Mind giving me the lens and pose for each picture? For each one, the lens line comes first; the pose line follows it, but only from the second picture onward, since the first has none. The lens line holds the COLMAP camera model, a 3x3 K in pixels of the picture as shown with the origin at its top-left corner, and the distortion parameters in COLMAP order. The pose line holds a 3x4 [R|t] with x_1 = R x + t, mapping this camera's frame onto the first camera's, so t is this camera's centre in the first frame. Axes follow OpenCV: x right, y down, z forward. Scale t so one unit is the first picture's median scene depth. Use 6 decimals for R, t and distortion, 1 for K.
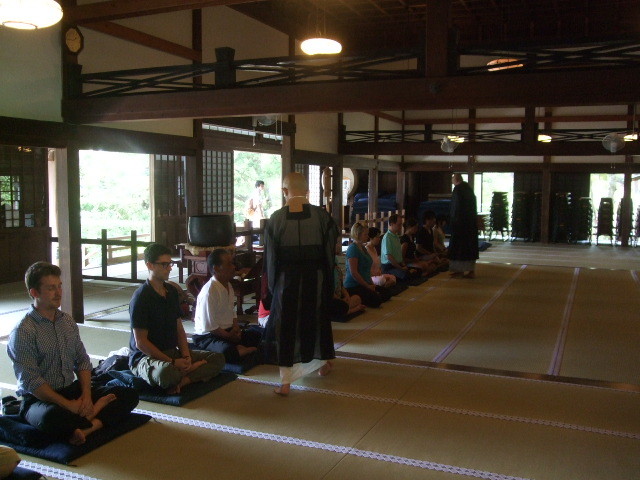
lens RADIAL K [[667.9, 0, 320.0], [0, 667.9, 240.0], [0, 0, 1]] dist [-0.141207, 0.146528]
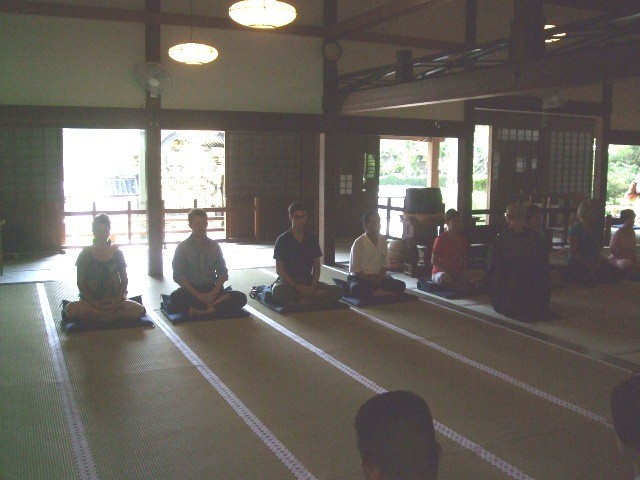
lens RADIAL K [[667.9, 0, 320.0], [0, 667.9, 240.0], [0, 0, 1]] dist [-0.141207, 0.146528]
pose [[0.749105, 0.077680, -0.657881, 0.517319], [-0.057768, 0.996978, 0.051940, 0.006871], [0.659927, -0.000904, 0.751329, -0.024387]]
